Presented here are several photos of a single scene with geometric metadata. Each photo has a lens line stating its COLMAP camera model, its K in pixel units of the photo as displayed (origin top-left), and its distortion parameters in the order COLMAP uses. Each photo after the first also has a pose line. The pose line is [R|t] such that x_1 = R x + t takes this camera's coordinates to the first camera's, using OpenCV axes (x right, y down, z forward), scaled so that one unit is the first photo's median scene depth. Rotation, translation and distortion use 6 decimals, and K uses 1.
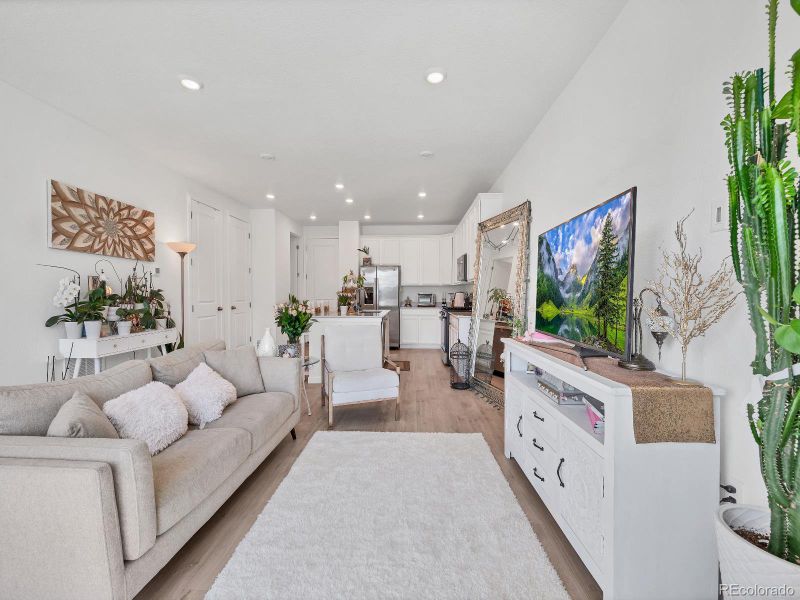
lens RADIAL K [[352.0, 0, 400.0], [0, 352.0, 300.0], [0, 0, 1]] dist [-0.001673, -0.000048]
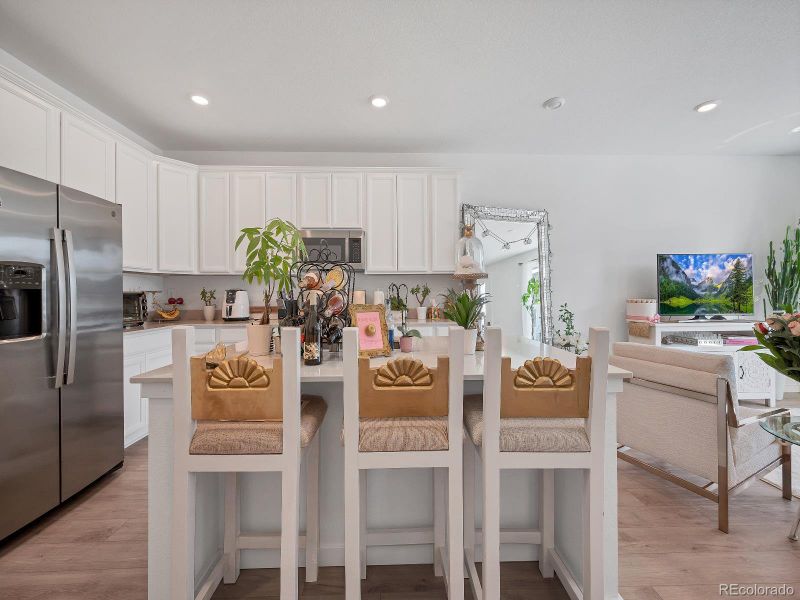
lens RADIAL K [[325.4, 0, 399.3], [0, 325.4, 292.3], [0, 0, 1]] dist [-0.000034, 0.000539]
pose [[-0.082518, 0.005566, 0.996574, -0.709690], [0.018184, 0.999826, -0.004079, -0.024146], [-0.996424, 0.017785, -0.082605, 1.718009]]
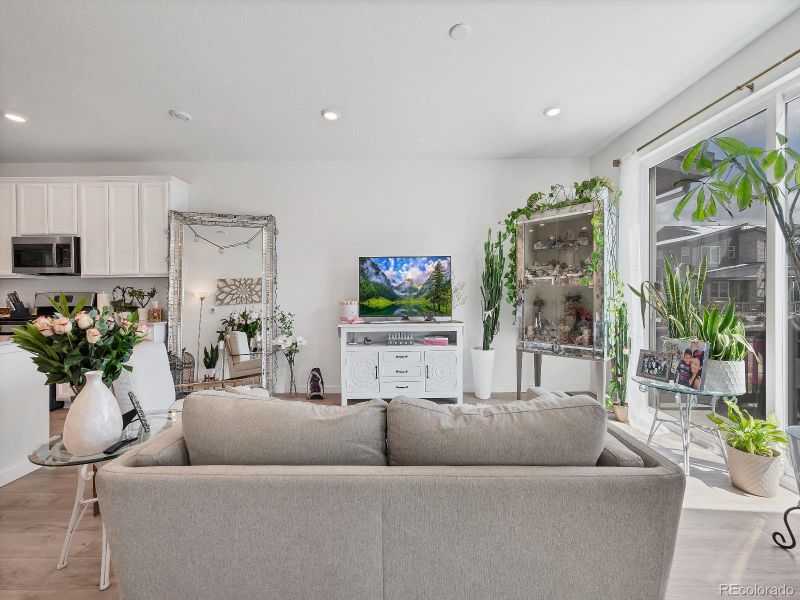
lens RADIAL K [[316.4, 0, 401.2], [0, 316.4, 293.8], [0, 0, 1]] dist [-0.001148, -0.000092]
pose [[-0.038112, 0.009933, 0.999224, -0.793080], [0.017279, 0.999808, -0.009279, 0.001163], [-0.999124, 0.016912, -0.038276, 0.661396]]
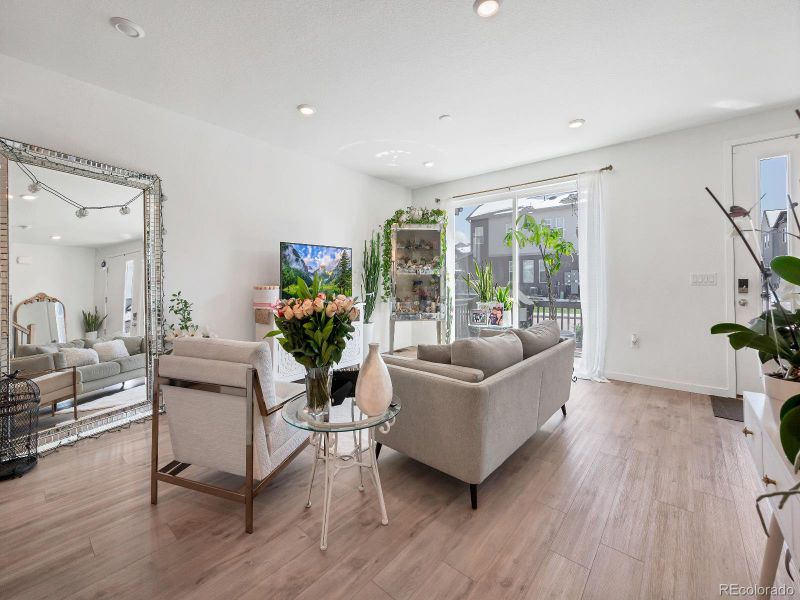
lens RADIAL K [[327.5, 0, 400.1], [0, 327.5, 274.5], [0, 0, 1]] dist [-0.000060, -0.000045]
pose [[-0.785676, 0.015170, 0.618452, -0.715661], [0.012208, 0.999885, -0.009018, -0.012025], [-0.618517, 0.000465, -0.785771, 1.393596]]
